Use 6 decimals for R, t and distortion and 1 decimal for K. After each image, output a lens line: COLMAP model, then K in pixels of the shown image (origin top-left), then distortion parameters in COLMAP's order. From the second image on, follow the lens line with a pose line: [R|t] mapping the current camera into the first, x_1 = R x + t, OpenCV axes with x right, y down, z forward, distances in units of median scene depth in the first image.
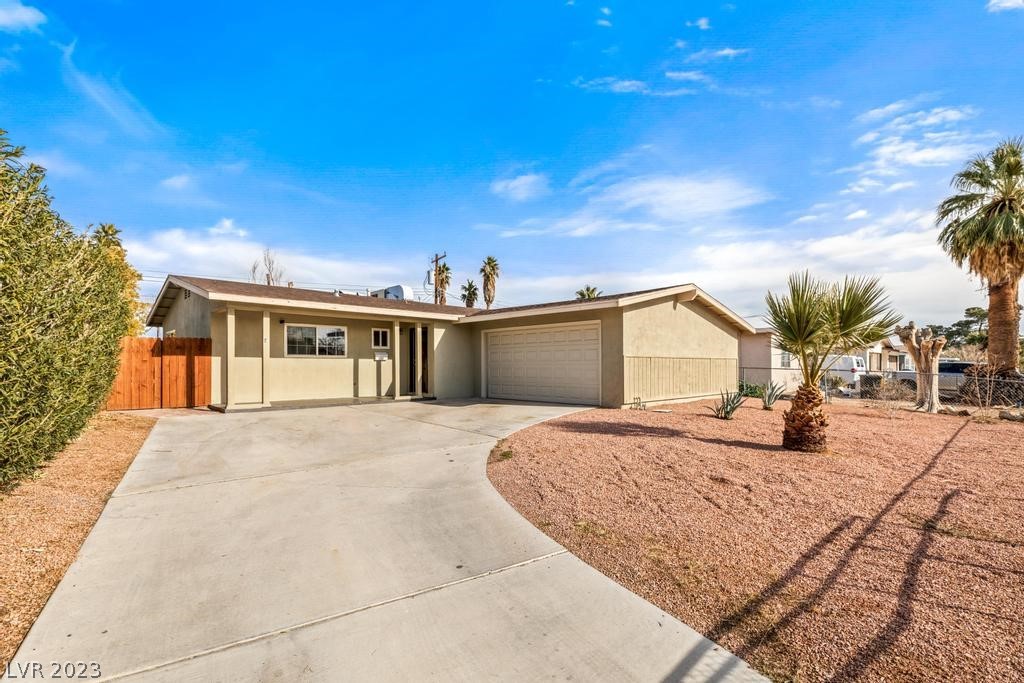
lens RADIAL K [[434.2, 0, 489.6], [0, 434.2, 372.0], [0, 0, 1]] dist [0.001822, 0.000354]
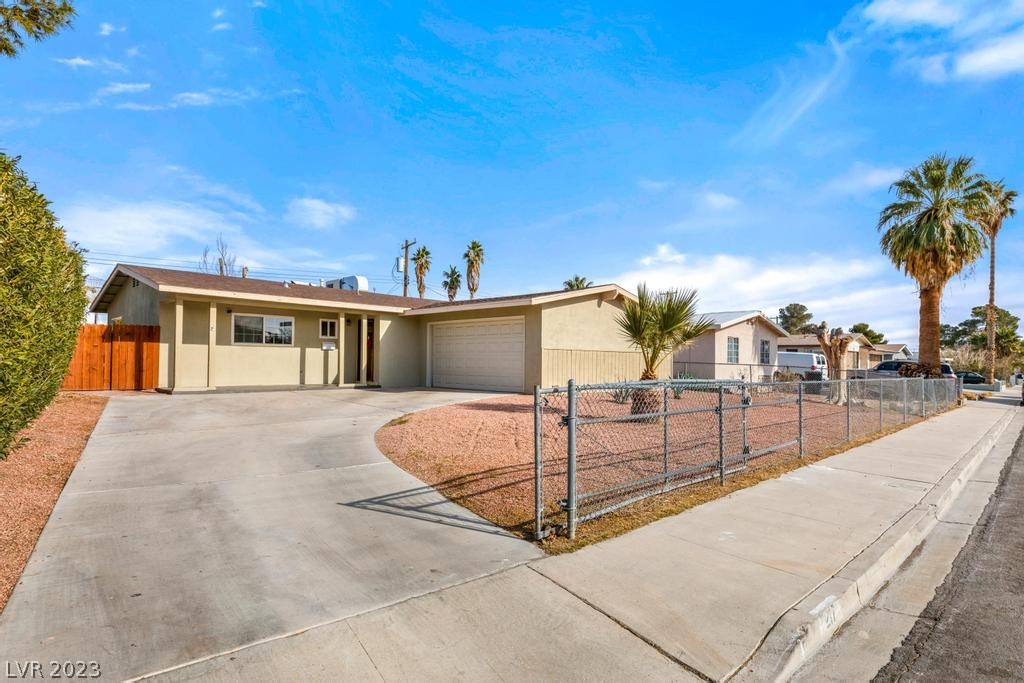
lens RADIAL K [[475.5, 0, 502.8], [0, 475.5, 361.6], [0, 0, 1]] dist [0.003504, 0.000090]
pose [[0.997994, 0.012995, 0.061959, 0.104232], [-0.012260, 0.999850, -0.012230, 0.010962], [-0.062109, 0.011446, 0.998004, -0.176689]]
